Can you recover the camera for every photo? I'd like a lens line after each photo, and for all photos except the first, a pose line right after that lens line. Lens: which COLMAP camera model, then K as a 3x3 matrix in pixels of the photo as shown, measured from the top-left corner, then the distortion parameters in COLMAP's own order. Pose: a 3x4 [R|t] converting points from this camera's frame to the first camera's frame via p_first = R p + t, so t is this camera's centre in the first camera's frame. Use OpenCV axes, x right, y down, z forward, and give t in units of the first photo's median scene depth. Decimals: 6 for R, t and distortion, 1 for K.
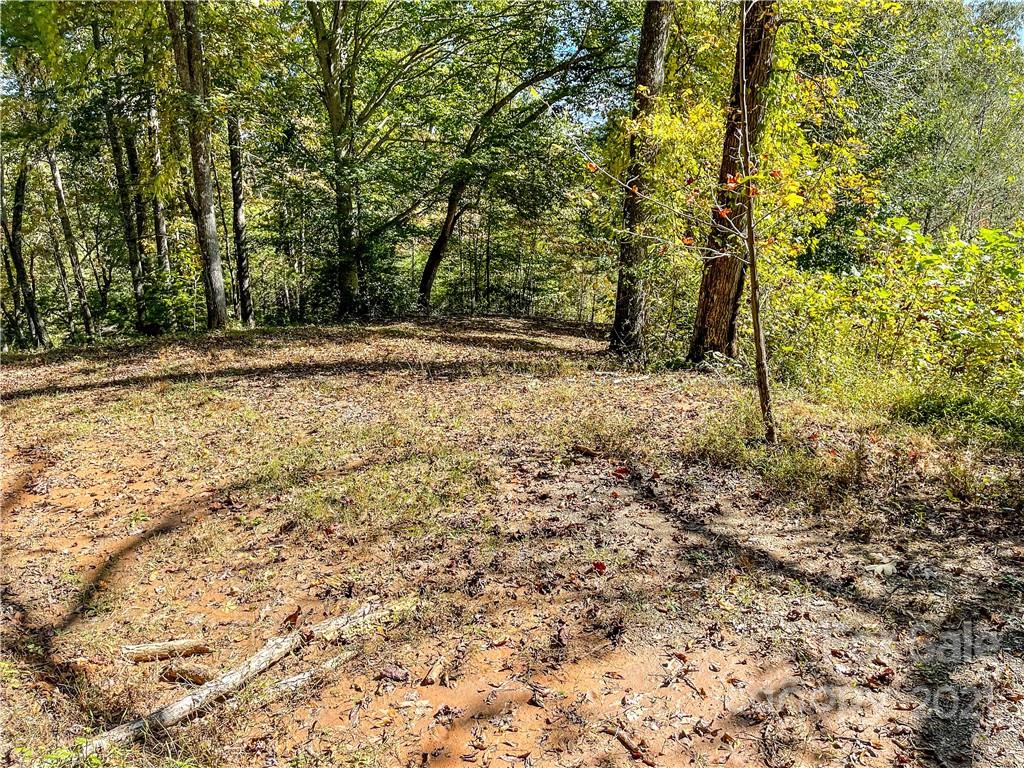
lens RADIAL K [[780.3, 0, 534.5], [0, 780.3, 382.1], [0, 0, 1]] dist [0.031468, -0.058218]
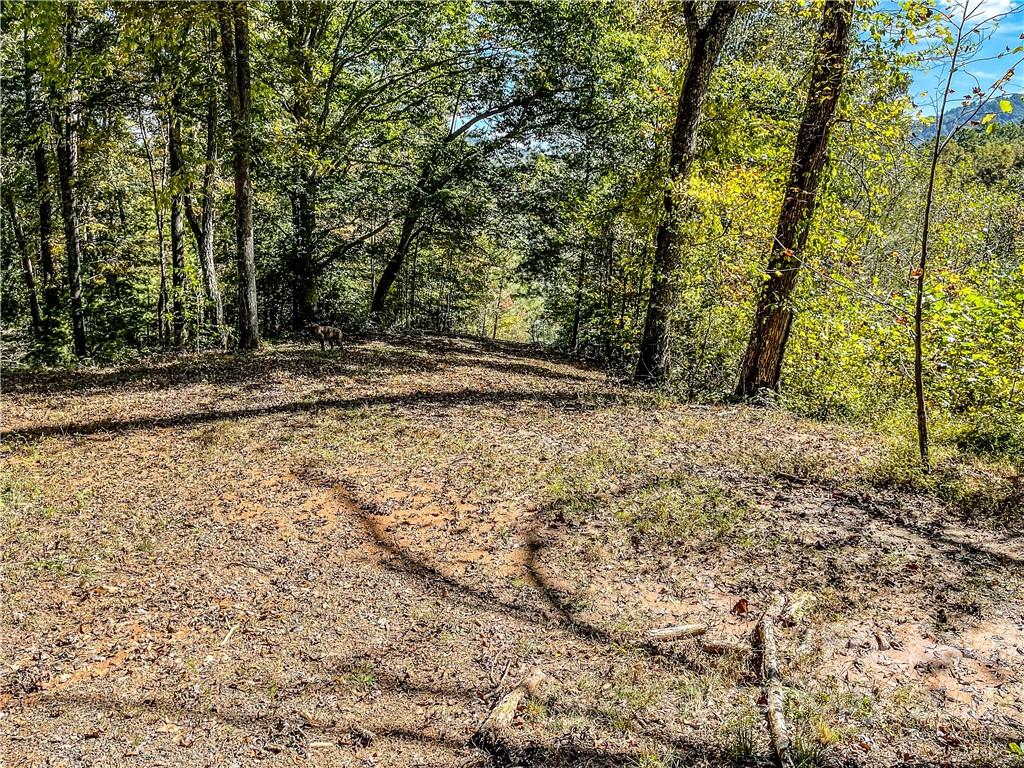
lens RADIAL K [[780.3, 0, 515.2], [0, 780.3, 381.2], [0, 0, 1]] dist [0.031468, -0.058218]
pose [[0.983697, 0.023445, 0.178301, -0.295716], [-0.020799, 0.999644, -0.016697, -0.018414], [-0.178629, 0.012716, 0.983834, -0.080755]]
